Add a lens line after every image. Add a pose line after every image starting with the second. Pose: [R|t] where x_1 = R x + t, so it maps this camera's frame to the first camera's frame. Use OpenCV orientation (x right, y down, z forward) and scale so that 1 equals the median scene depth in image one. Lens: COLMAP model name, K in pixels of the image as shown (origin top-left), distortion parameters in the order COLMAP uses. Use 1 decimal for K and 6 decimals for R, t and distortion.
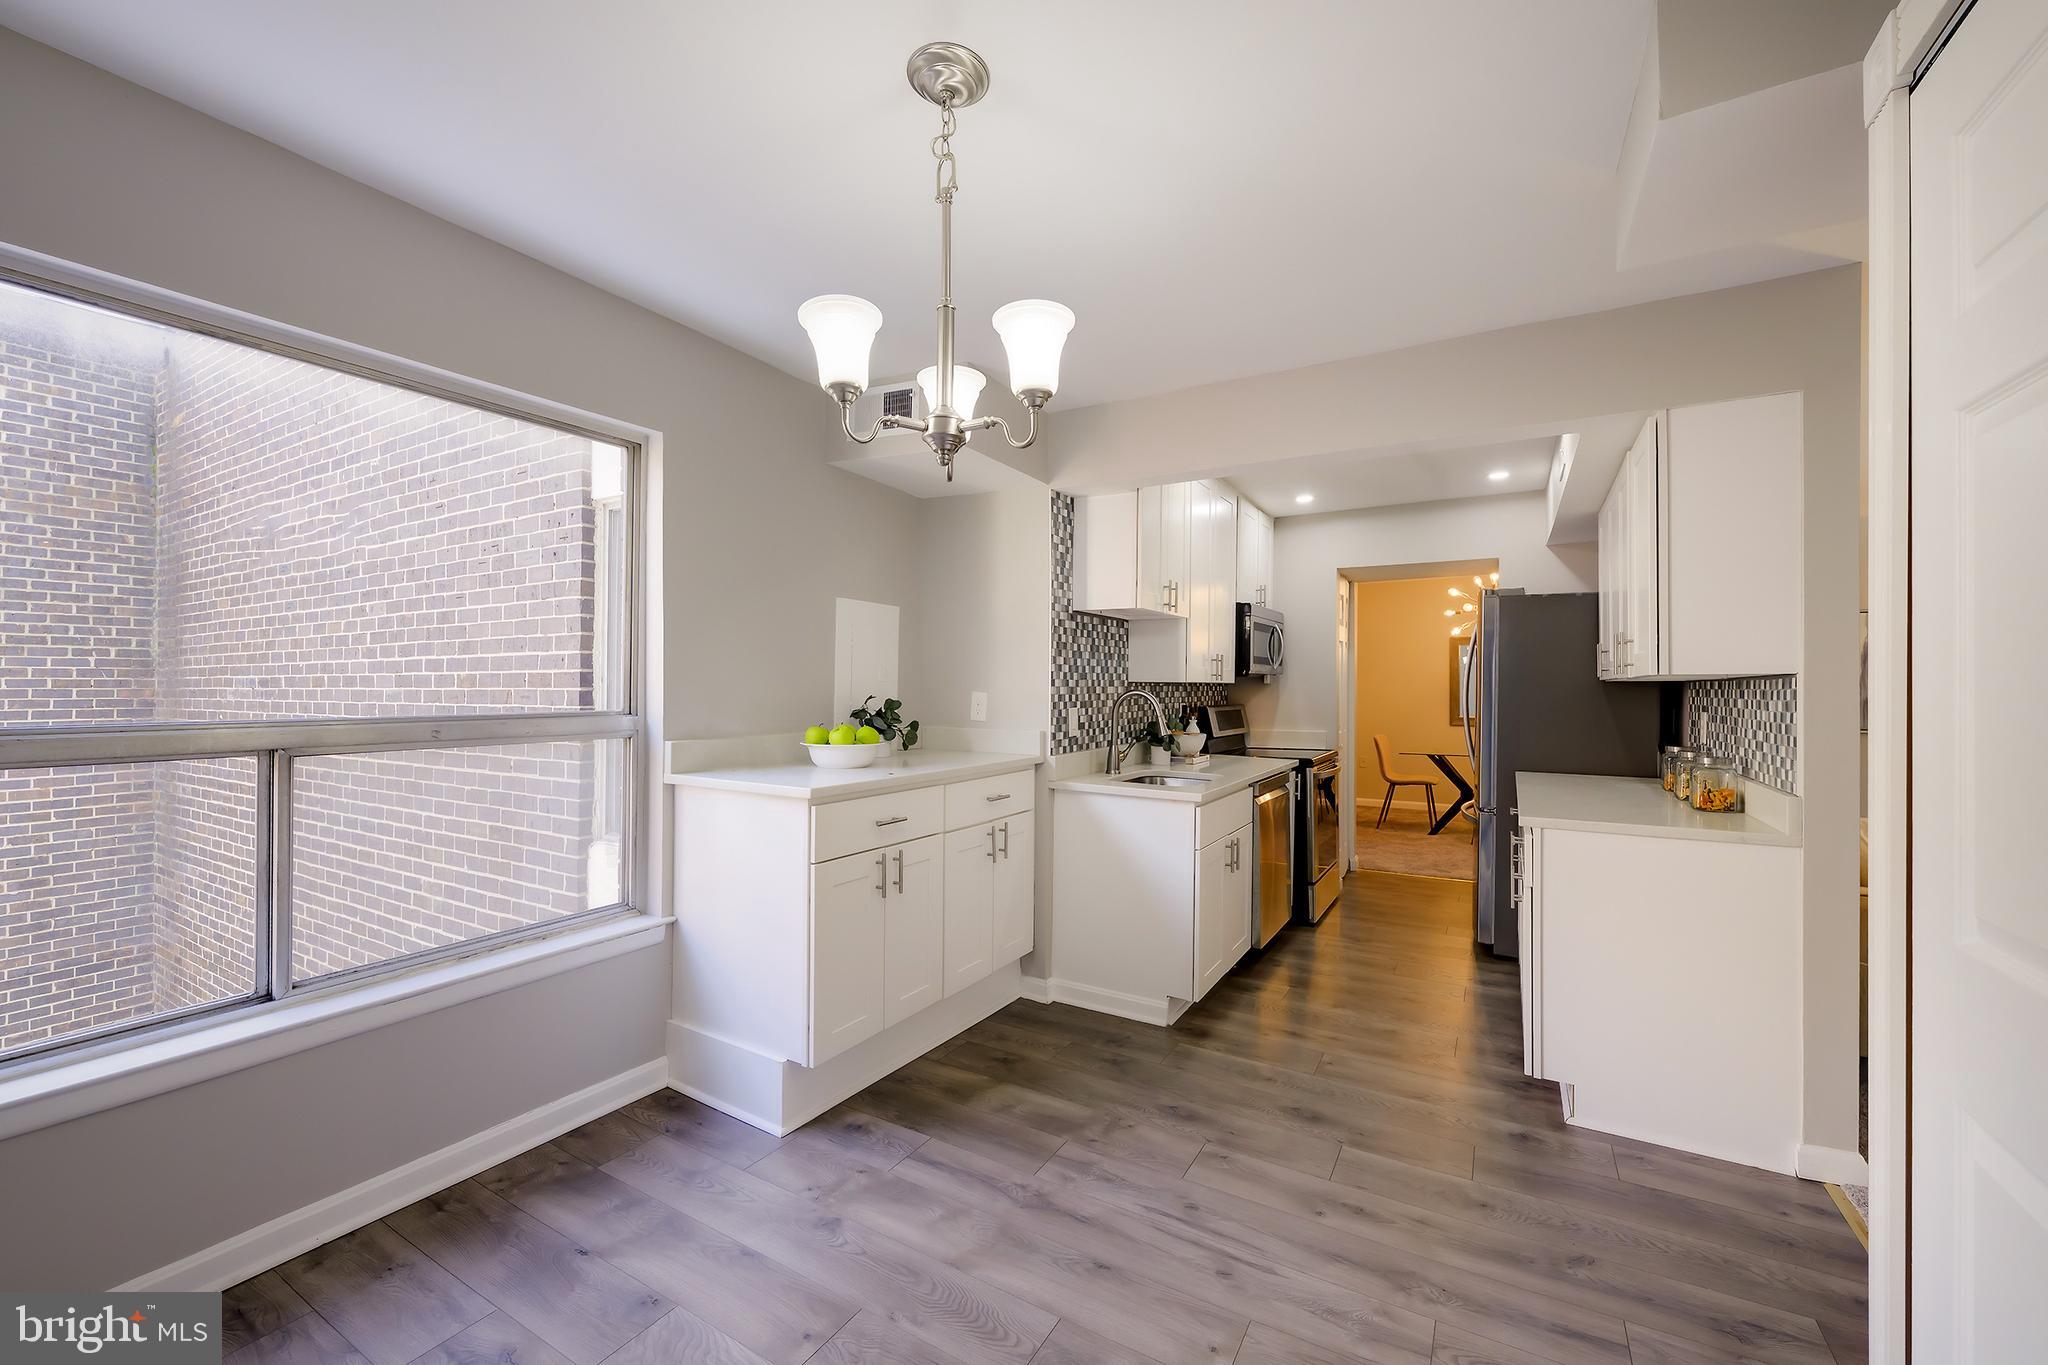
lens RADIAL K [[814.5, 0, 1039.6], [0, 814.5, 683.0], [0, 0, 1]] dist [-0.000607, 0.000167]
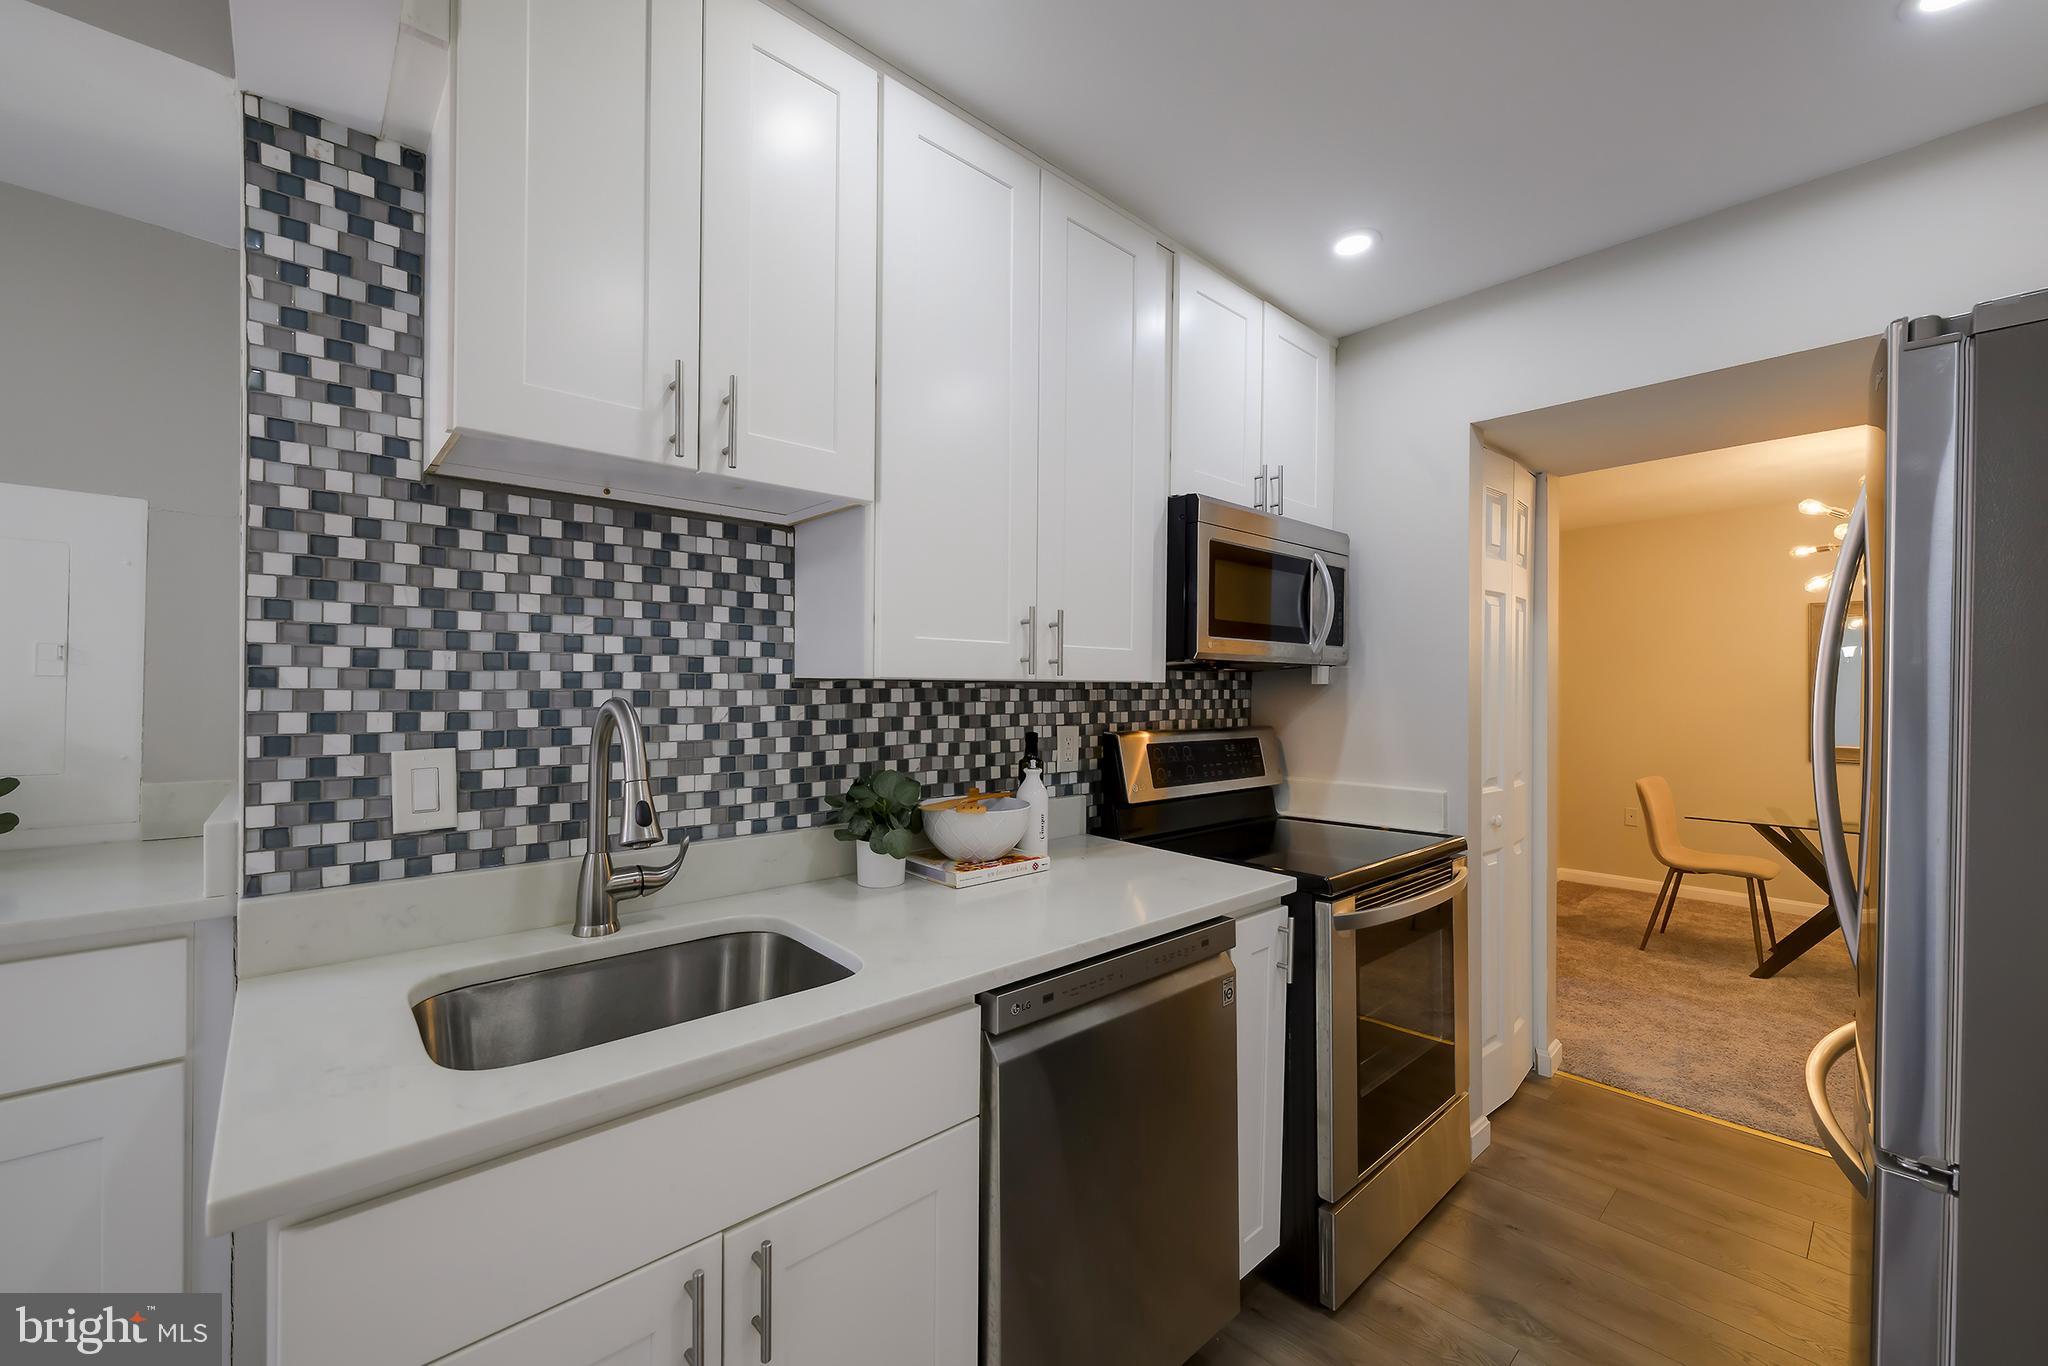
lens RADIAL K [[814.5, 0, 1034.9], [0, 814.5, 684.5], [0, 0, 1]] dist [-0.000607, 0.000167]
pose [[0.953919, 0.000275, -0.300064, 0.407572], [-0.000922, 0.999998, -0.002016, 0.002966], [0.300062, 0.002200, 0.953917, 0.760060]]
